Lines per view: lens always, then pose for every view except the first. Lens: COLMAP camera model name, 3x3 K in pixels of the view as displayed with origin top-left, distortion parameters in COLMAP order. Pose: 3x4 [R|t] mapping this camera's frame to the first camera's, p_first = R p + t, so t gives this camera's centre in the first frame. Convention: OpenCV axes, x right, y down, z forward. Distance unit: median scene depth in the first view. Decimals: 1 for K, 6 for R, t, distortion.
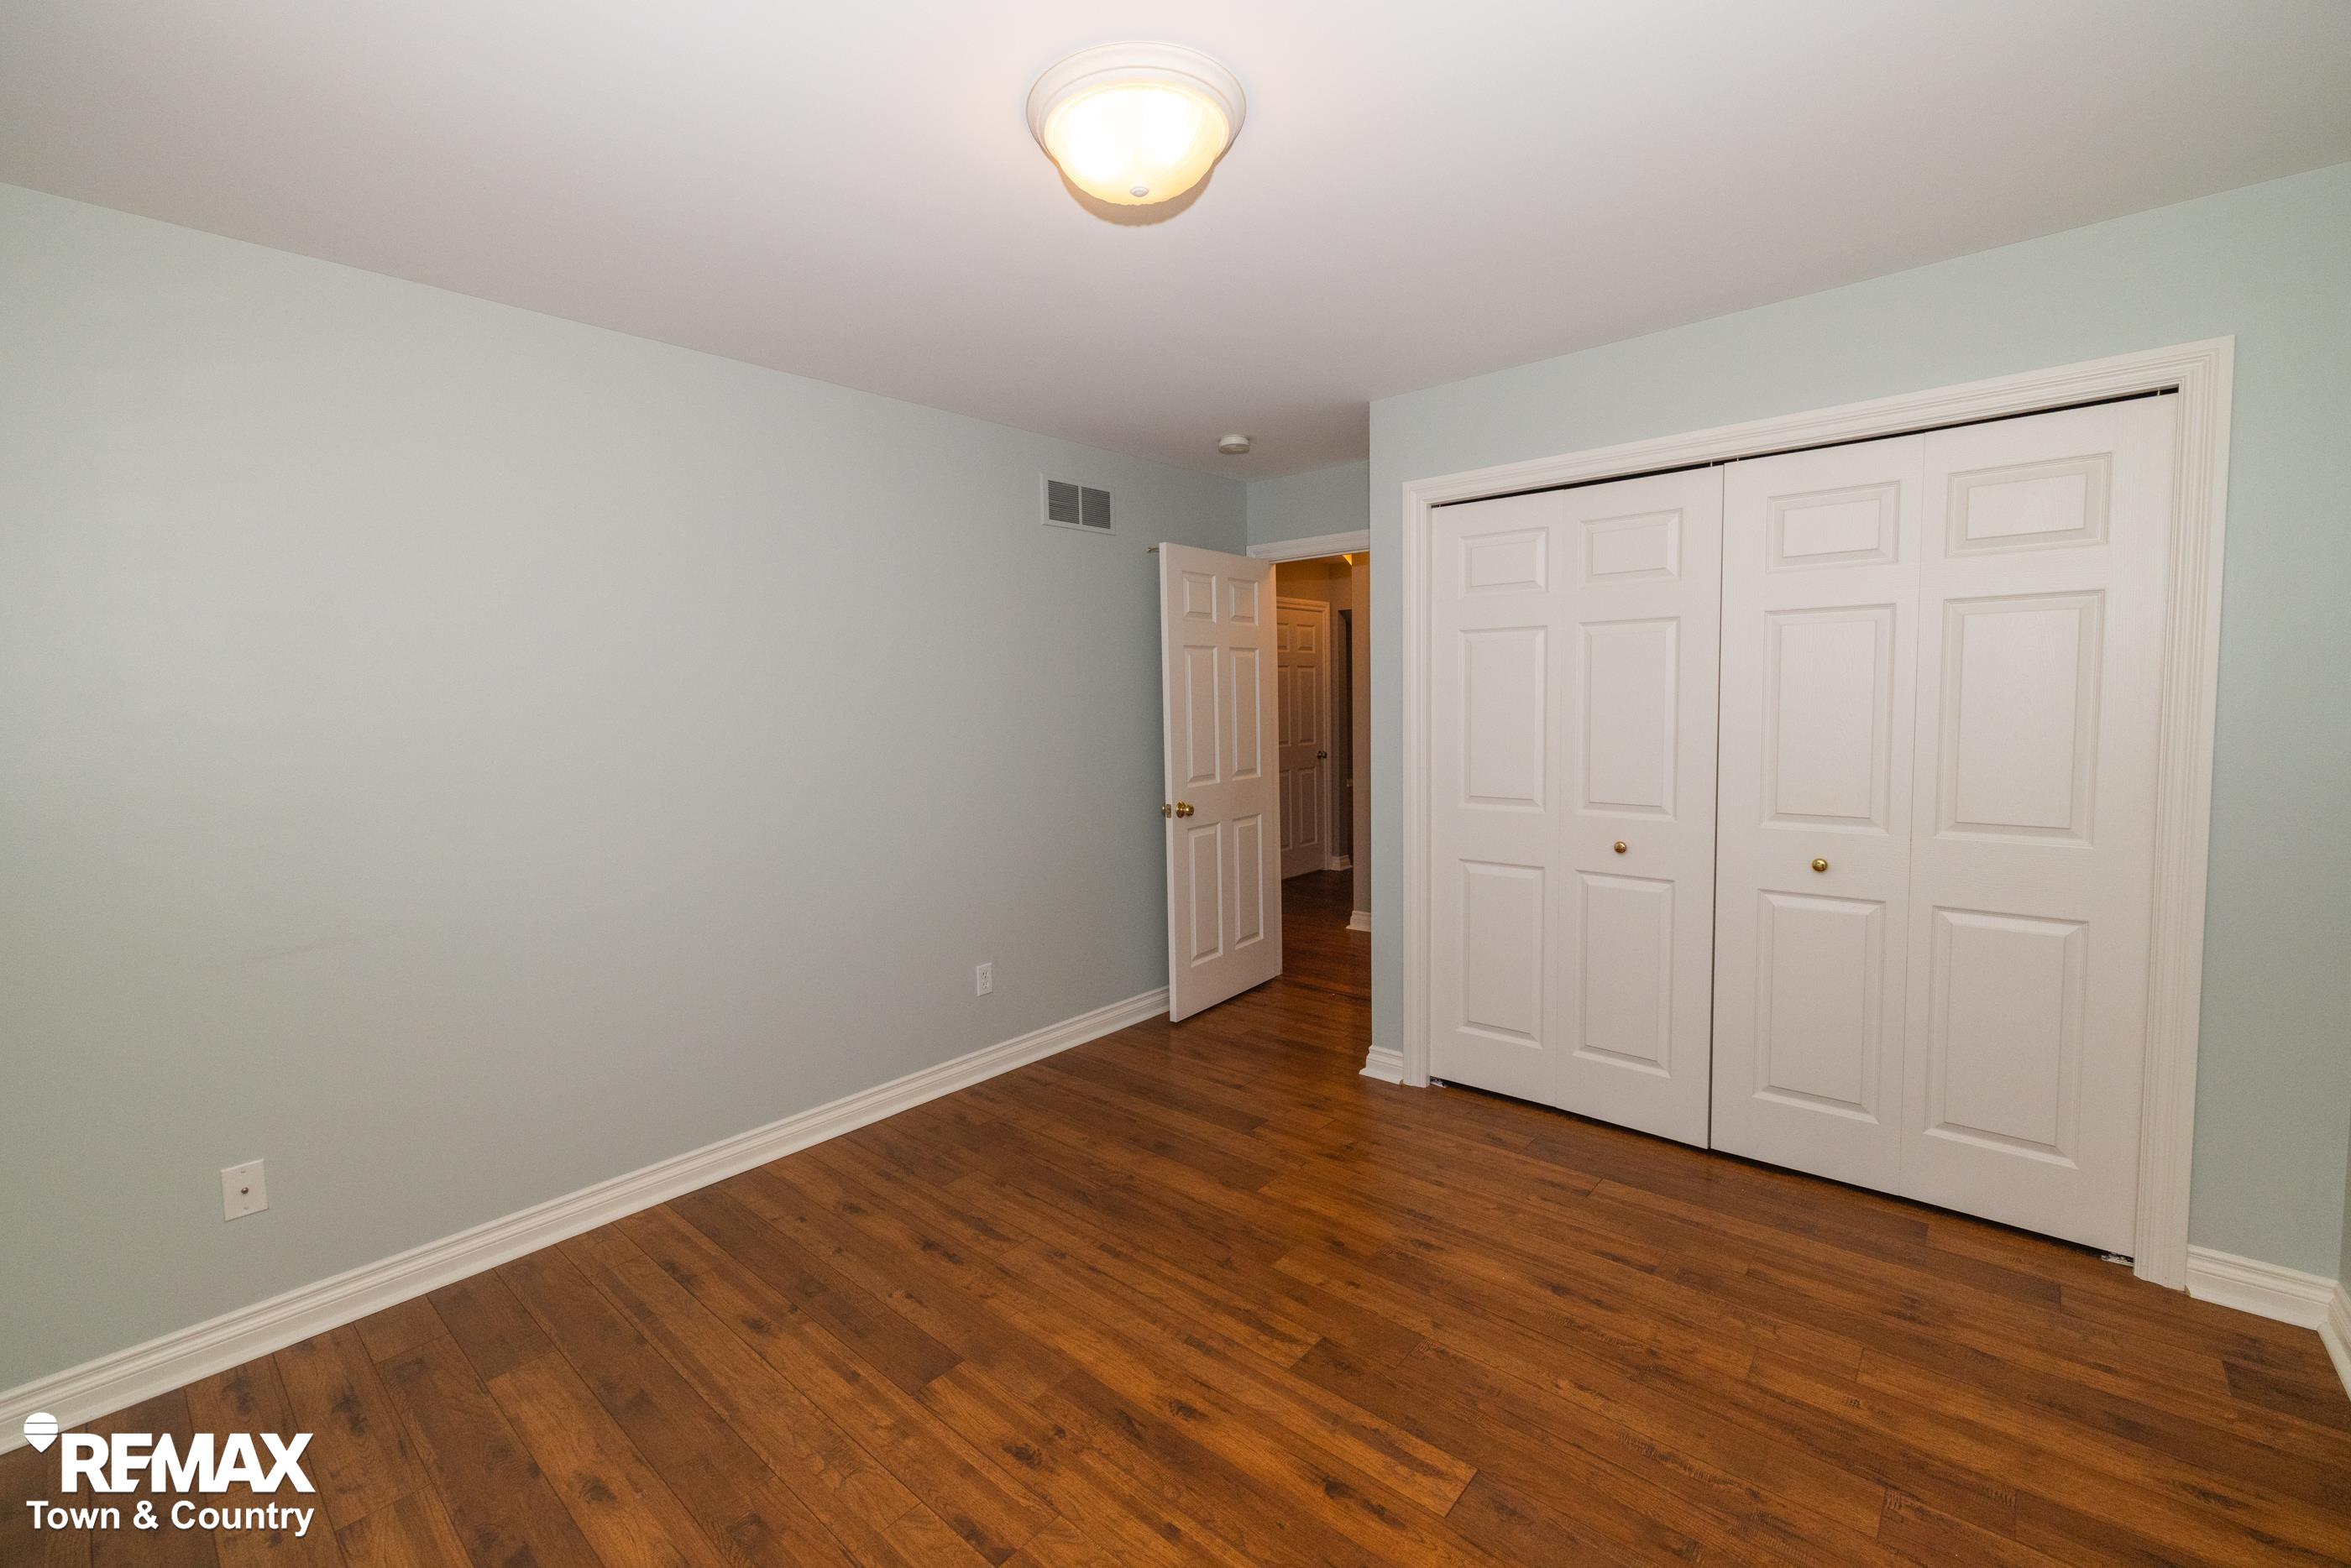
lens RADIAL K [[977.6, 0, 1190.0], [0, 977.6, 762.0], [0, 0, 1]] dist [-0.001496, 0.000751]
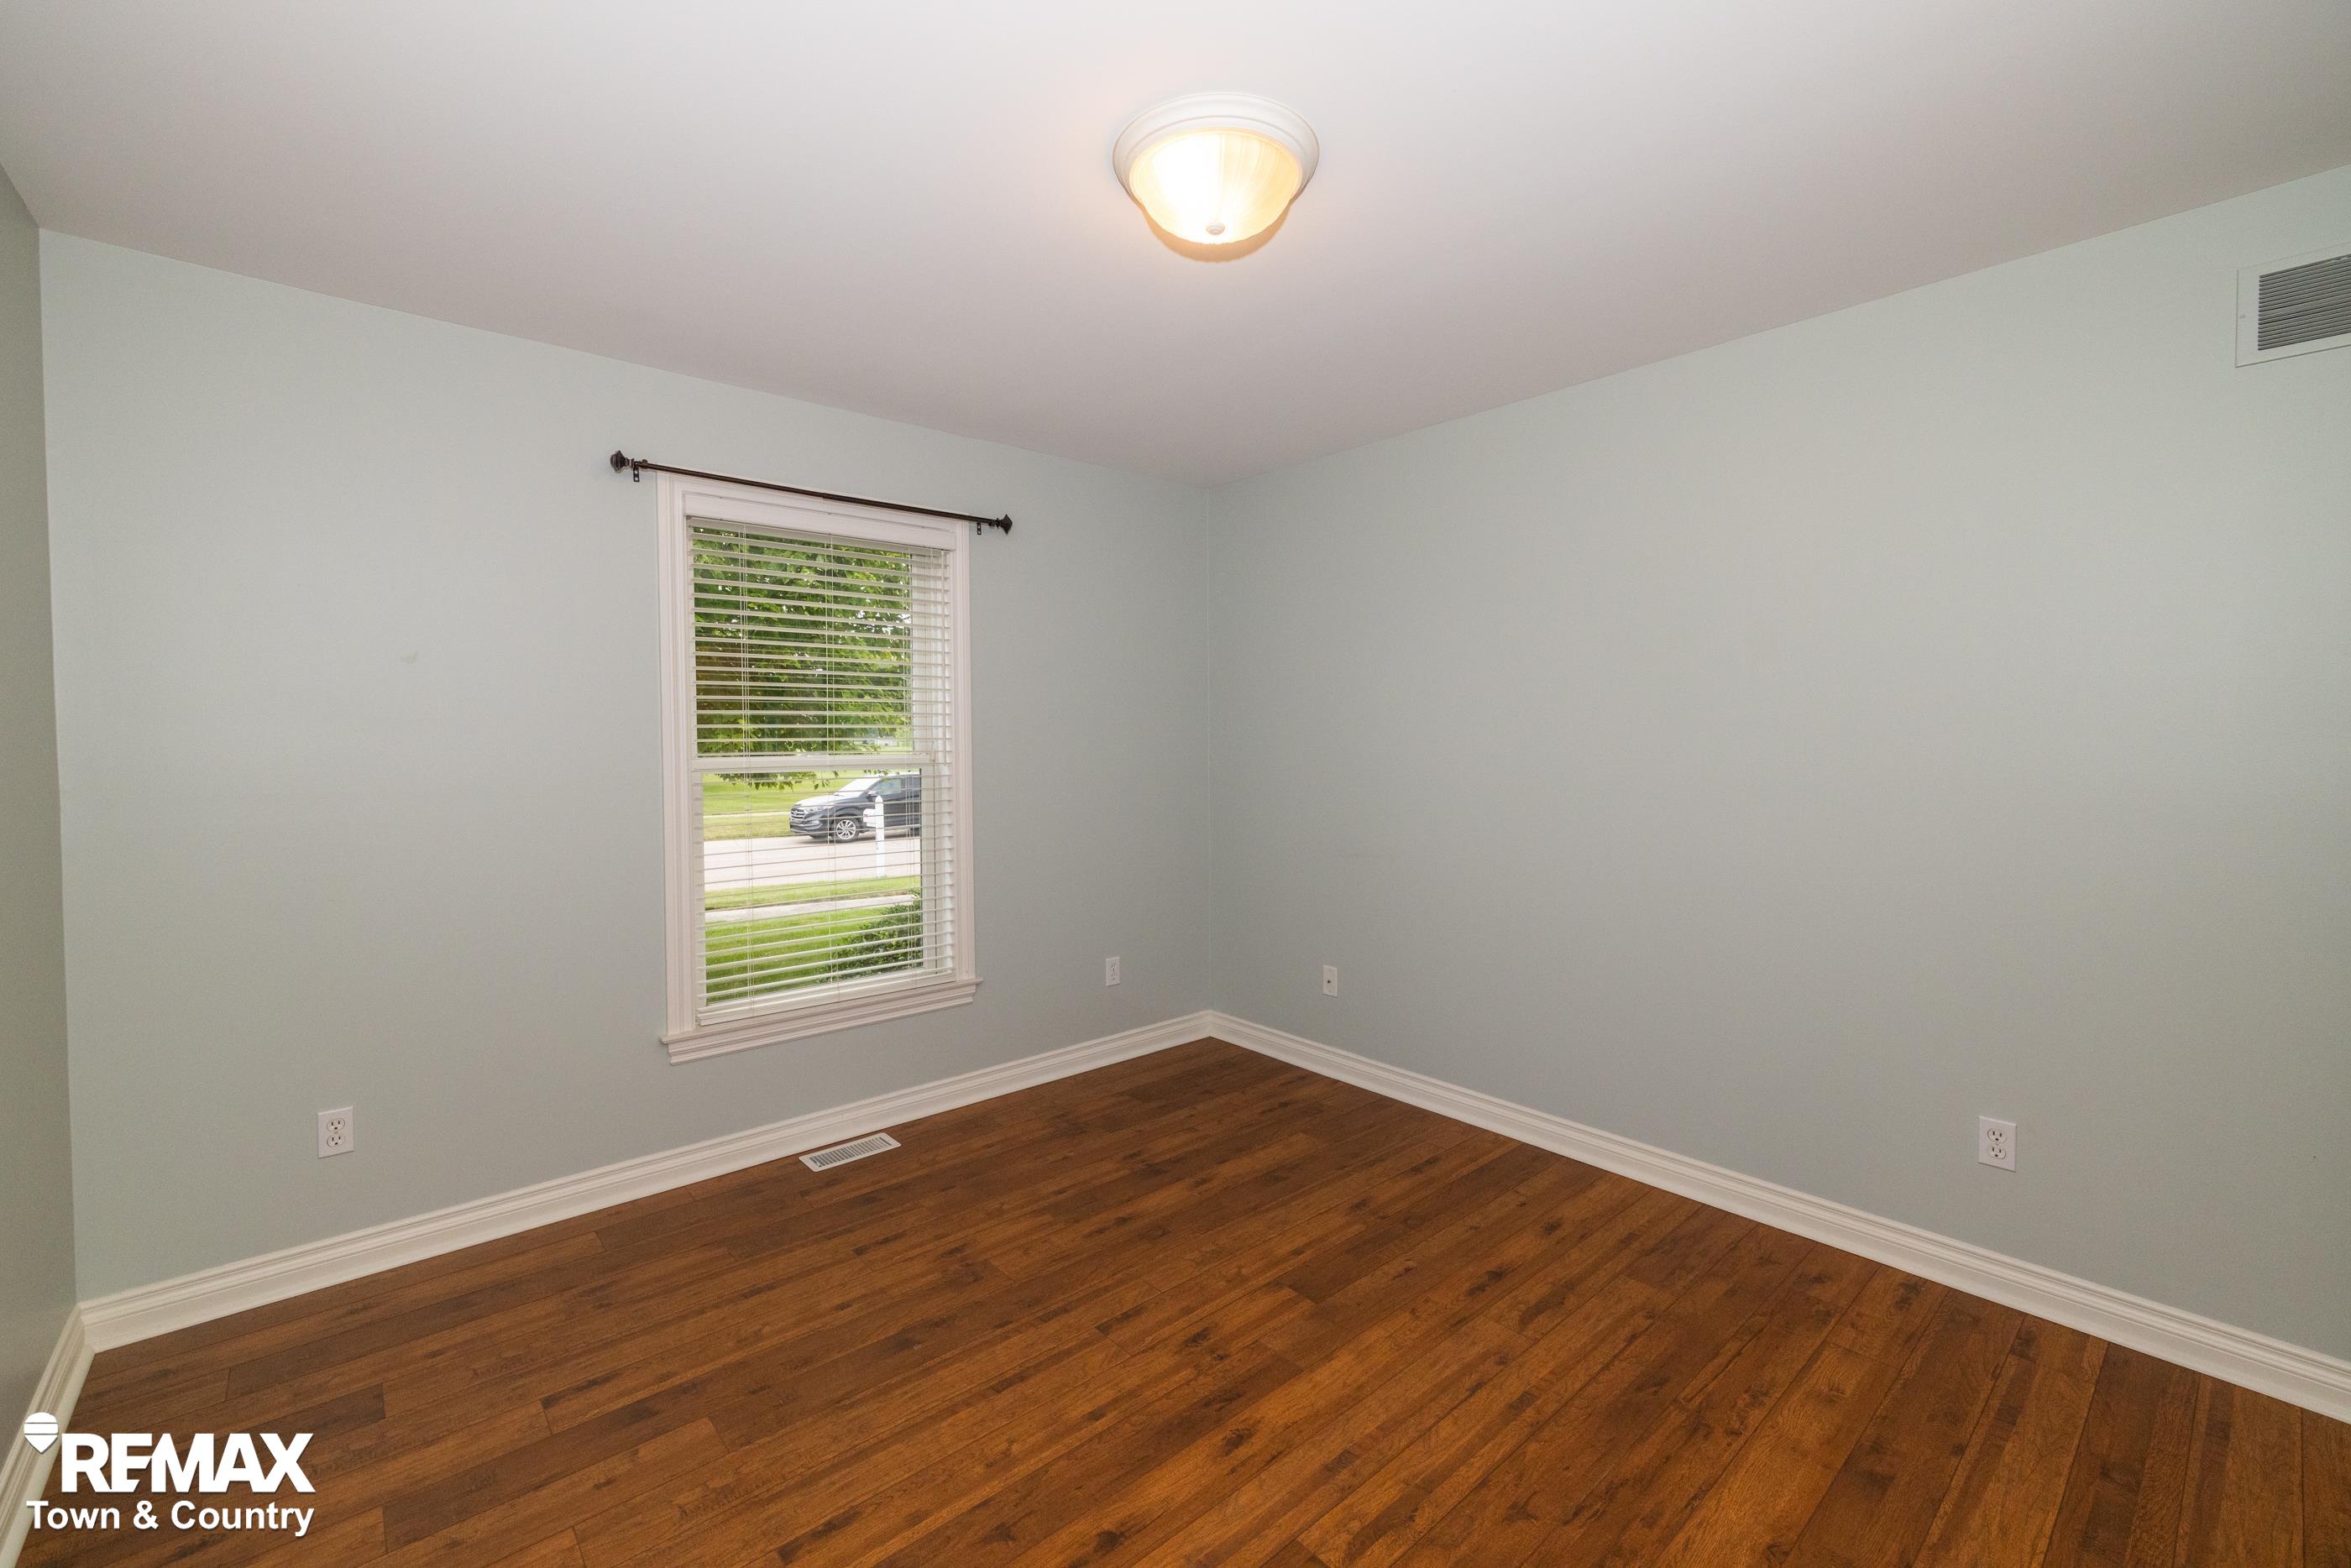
lens RADIAL K [[977.6, 0, 1144.7], [0, 977.6, 781.5], [0, 0, 1]] dist [-0.001496, 0.000751]
pose [[-0.162215, 0.072774, -0.984068, 0.790738], [-0.054039, 0.995125, 0.082500, -0.056481], [0.985275, 0.066561, -0.157492, 0.873912]]
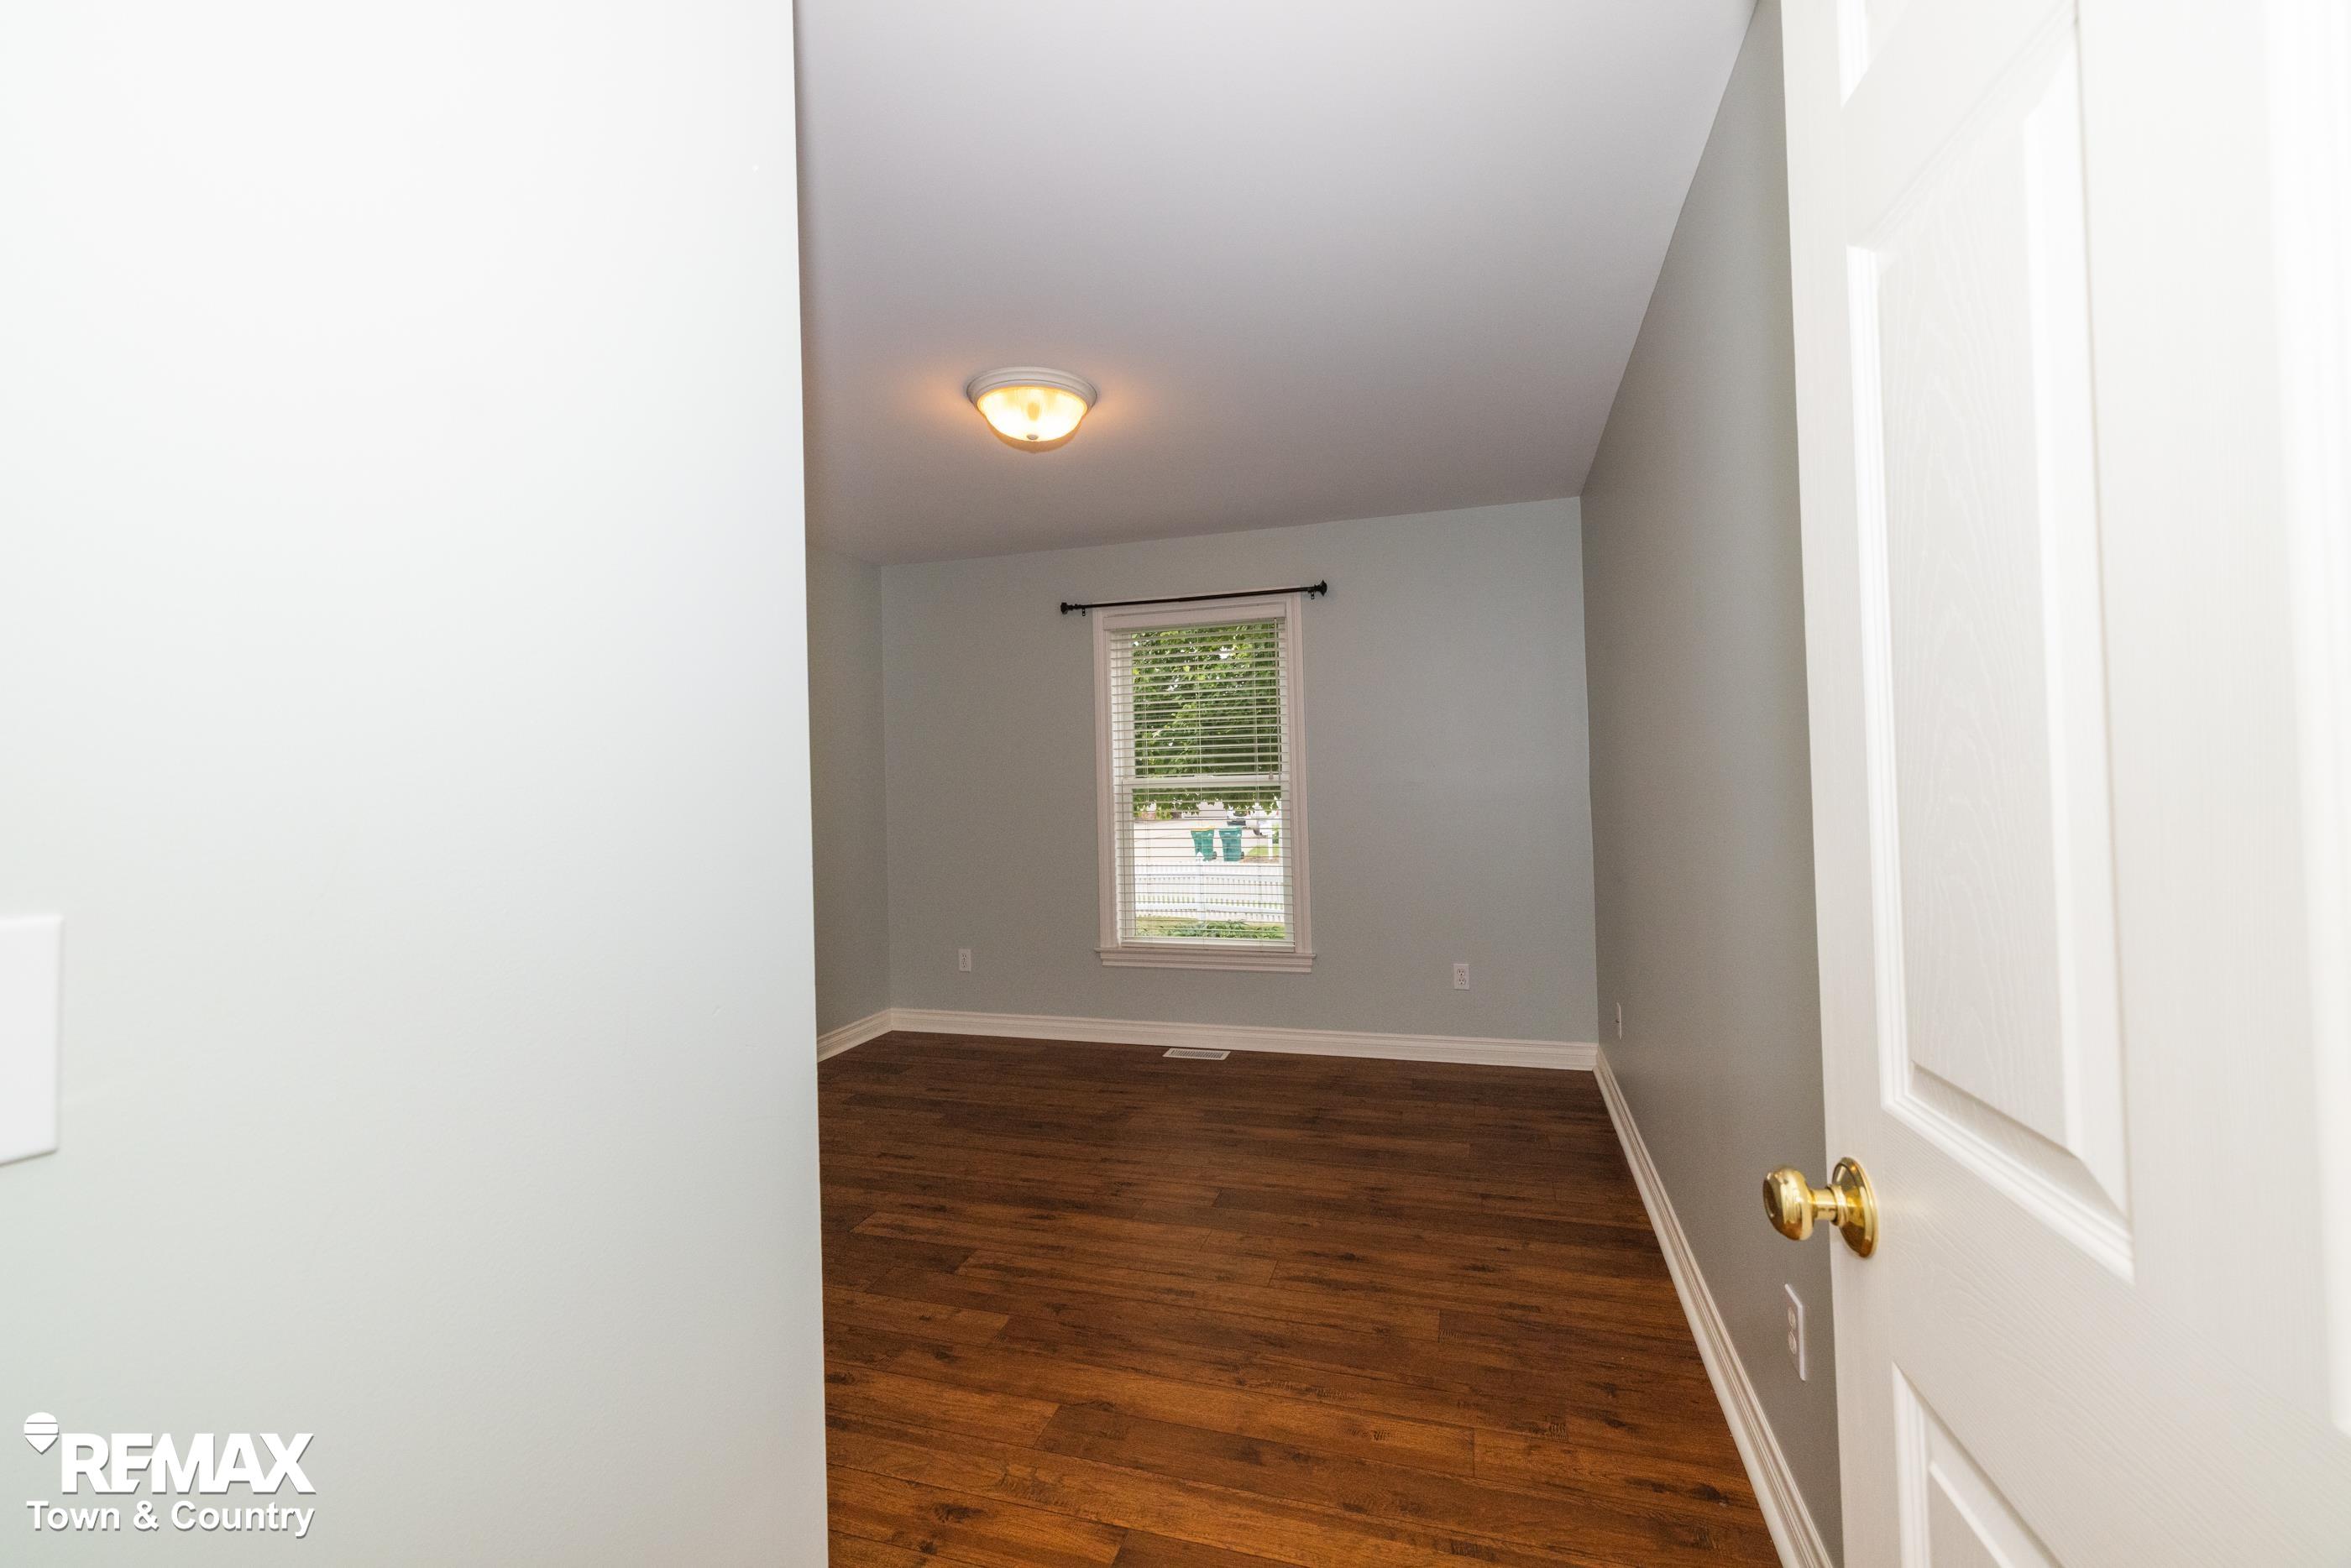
lens RADIAL K [[977.6, 0, 1172.3], [0, 977.6, 783.9], [0, 0, 1]] dist [-0.001496, 0.000751]
pose [[-0.920716, 0.046084, -0.387502, 0.308129], [0.020627, 0.997362, 0.069600, -0.078792], [0.389688, 0.056089, -0.919238, 2.061483]]
